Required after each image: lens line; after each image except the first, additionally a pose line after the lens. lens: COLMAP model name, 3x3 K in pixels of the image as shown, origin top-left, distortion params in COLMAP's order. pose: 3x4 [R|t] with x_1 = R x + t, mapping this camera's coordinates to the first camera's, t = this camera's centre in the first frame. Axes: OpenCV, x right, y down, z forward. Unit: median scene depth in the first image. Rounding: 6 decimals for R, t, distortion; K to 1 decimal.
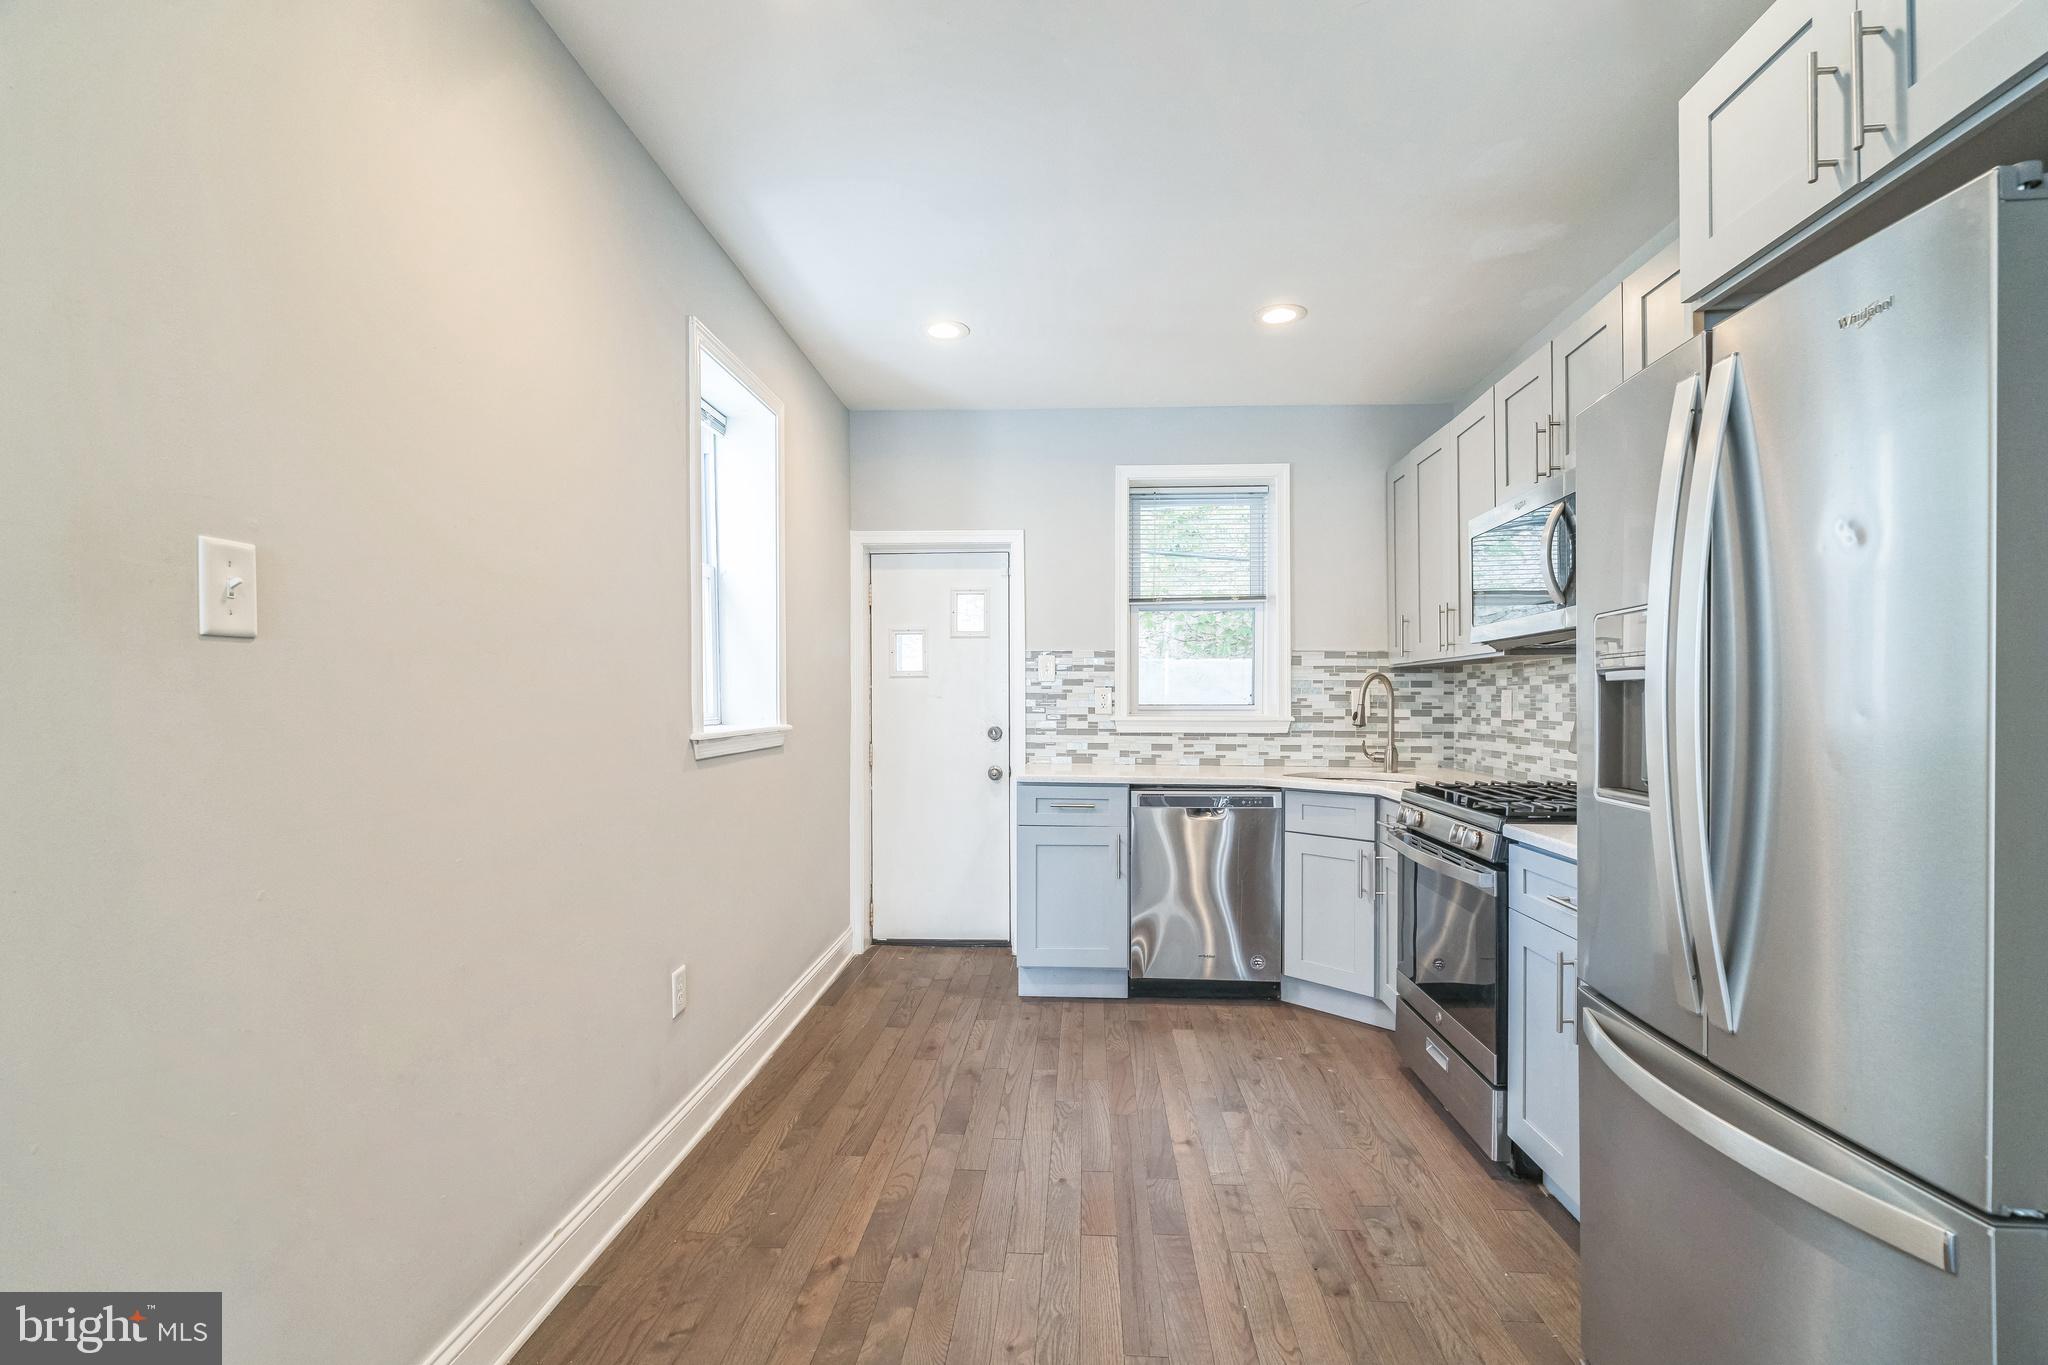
lens RADIAL K [[923.1, 0, 1020.8], [0, 923.1, 707.0], [0, 0, 1]] dist [-0.000862, 0.000574]
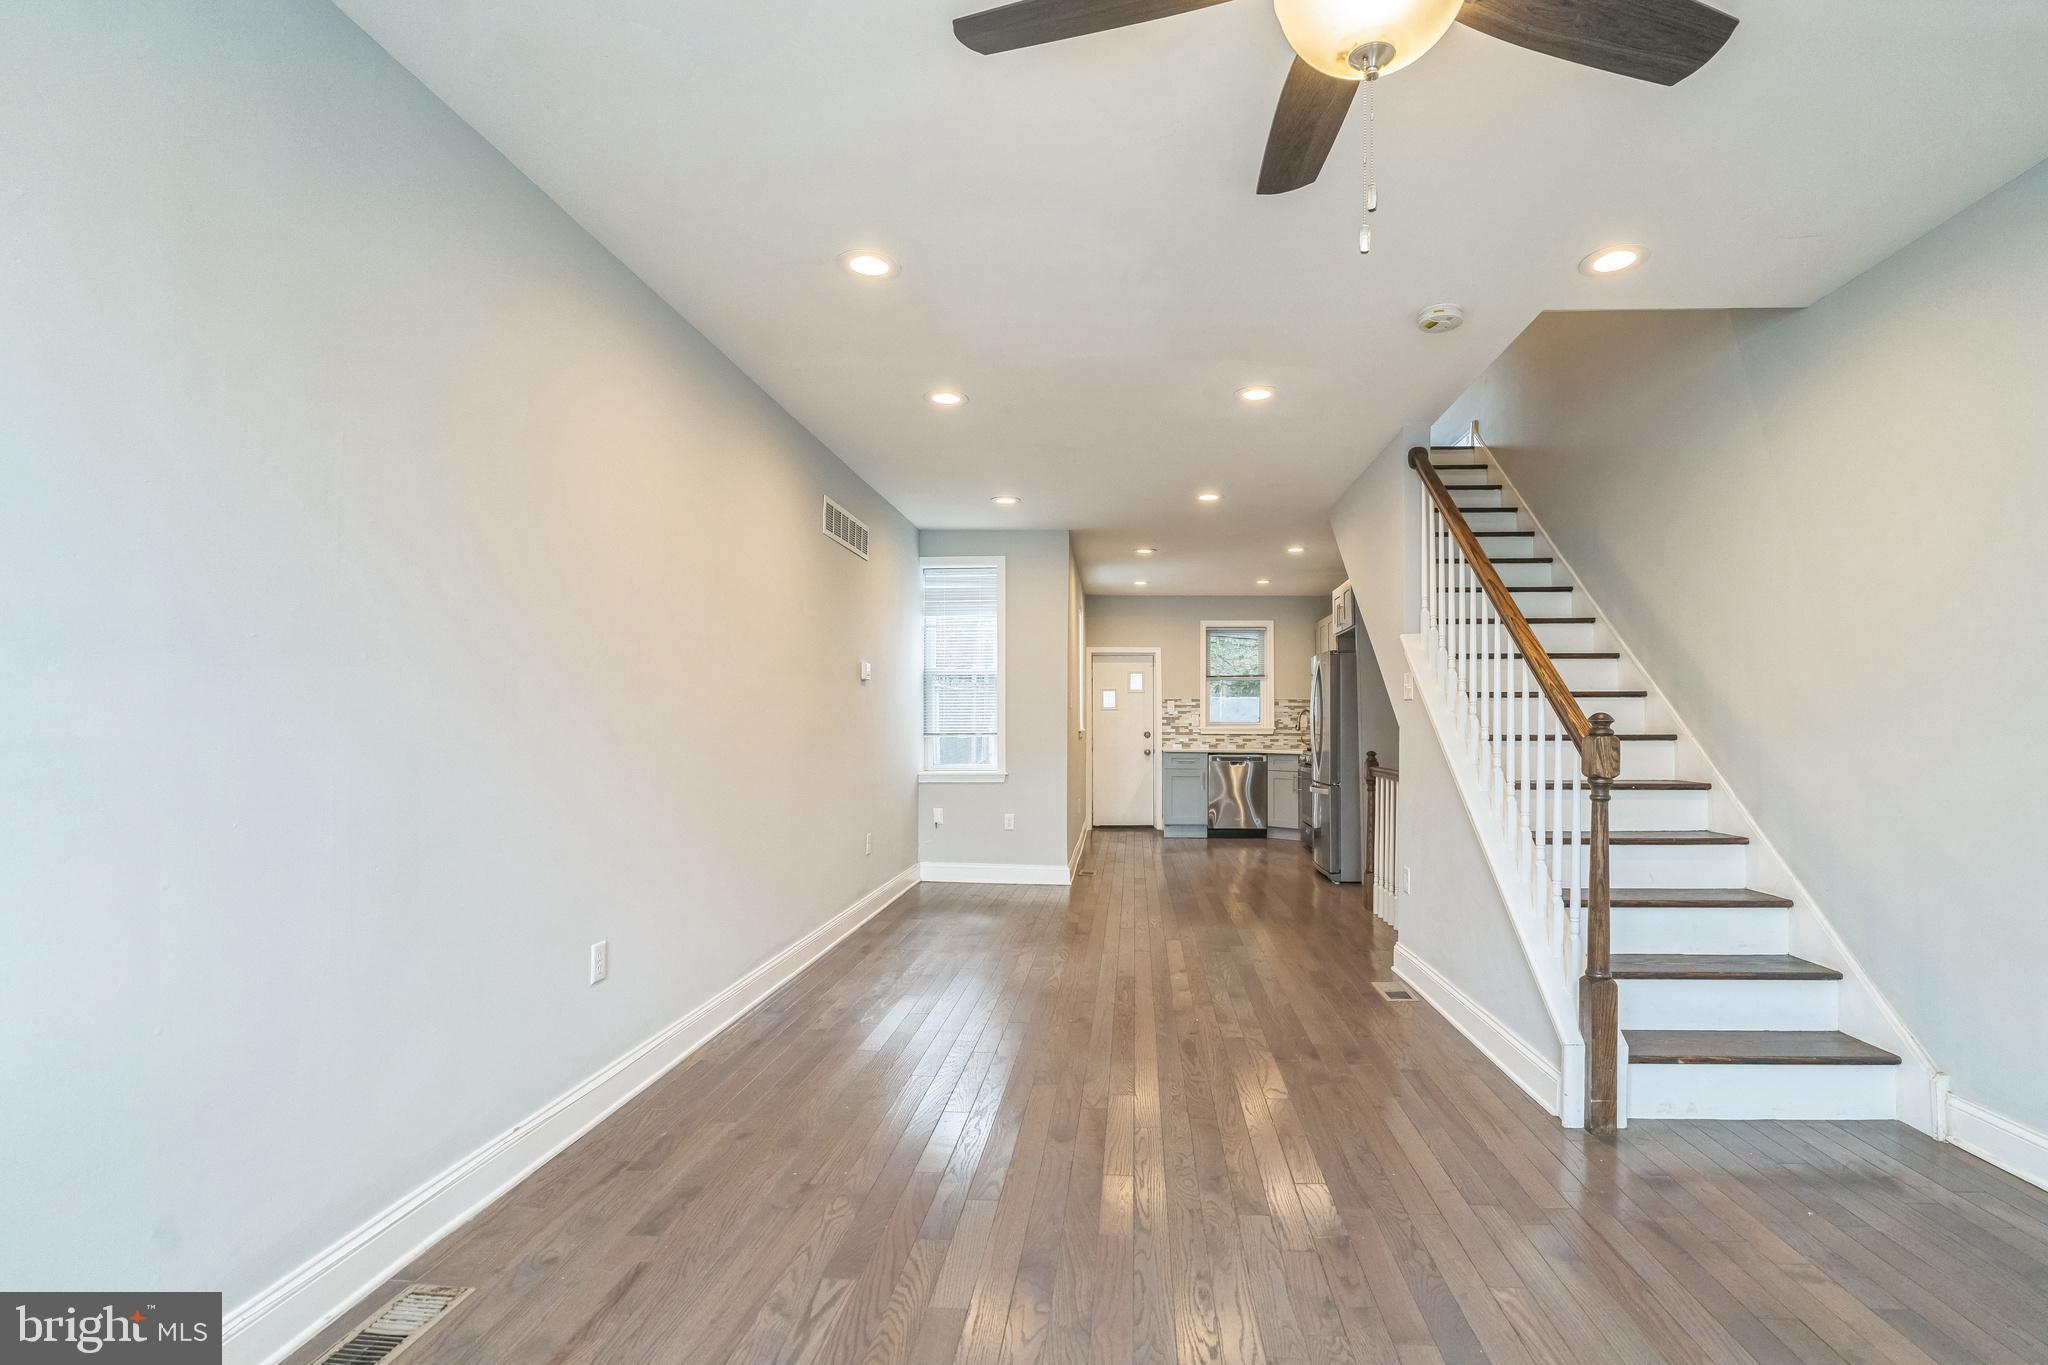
lens RADIAL K [[956.3, 0, 1097.3], [0, 956.3, 716.4], [0, 0, 1]] dist [-0.002214, 0.000774]
pose [[0.999508, 0.001445, 0.031320, -0.262895], [-0.001007, 0.999902, -0.013978, 0.019427], [-0.031337, 0.013940, 0.999412, -1.586001]]
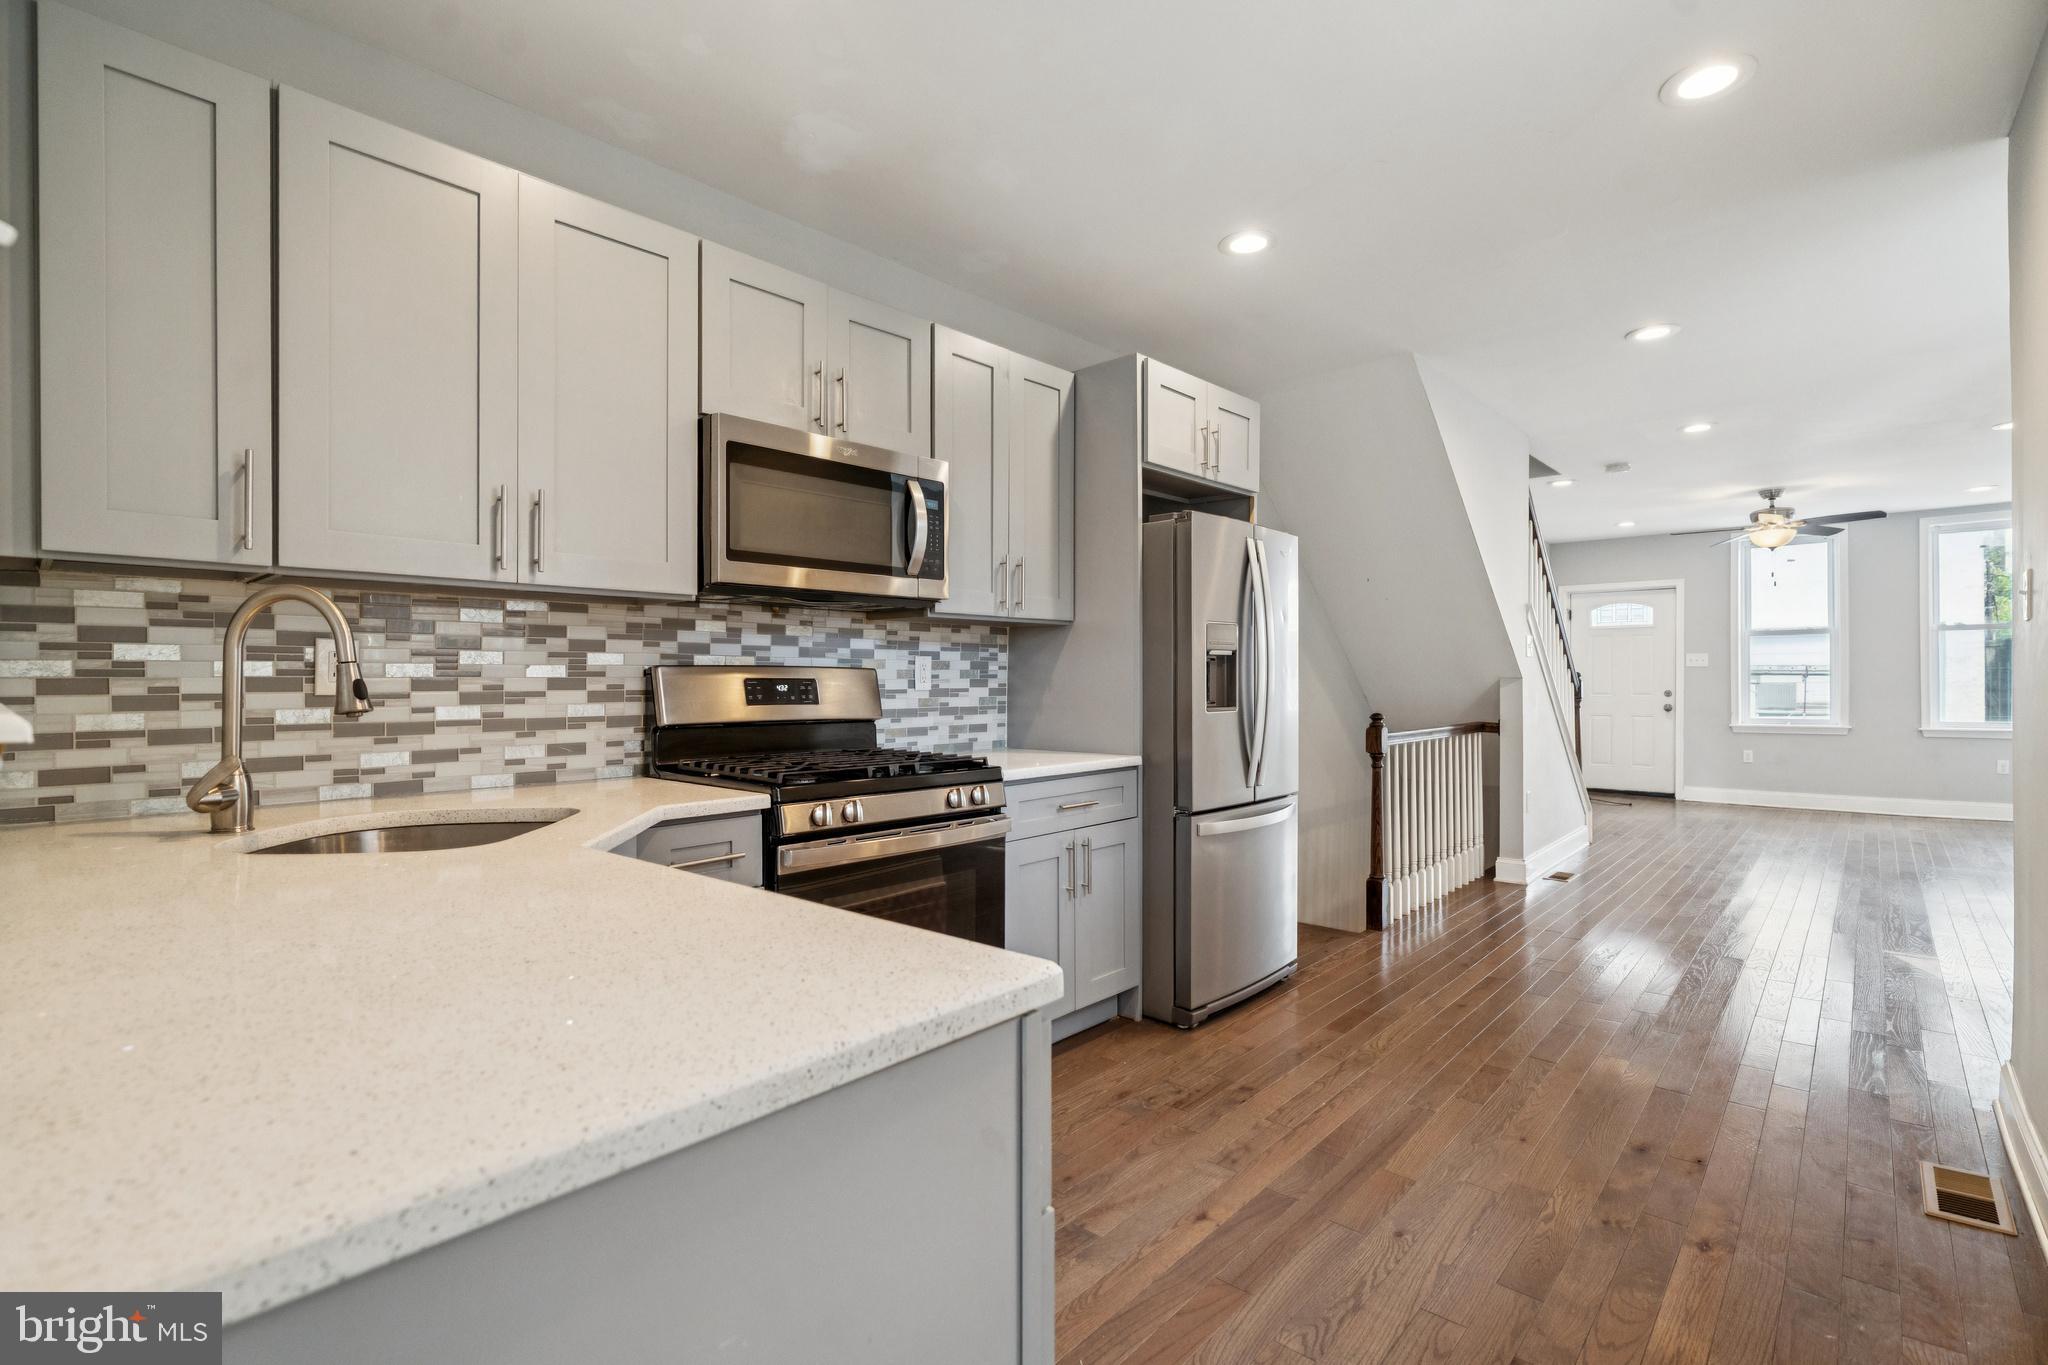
lens RADIAL K [[943.9, 0, 1024.0], [0, 943.9, 682.5], [0, 0, 1]] dist [-0.000053, 0.000259]
pose [[-0.787063, 0.002231, 0.616868, -0.129114], [0.008242, 0.999942, 0.006899, 0.005811], [-0.616817, 0.010514, -0.787036, 1.131309]]
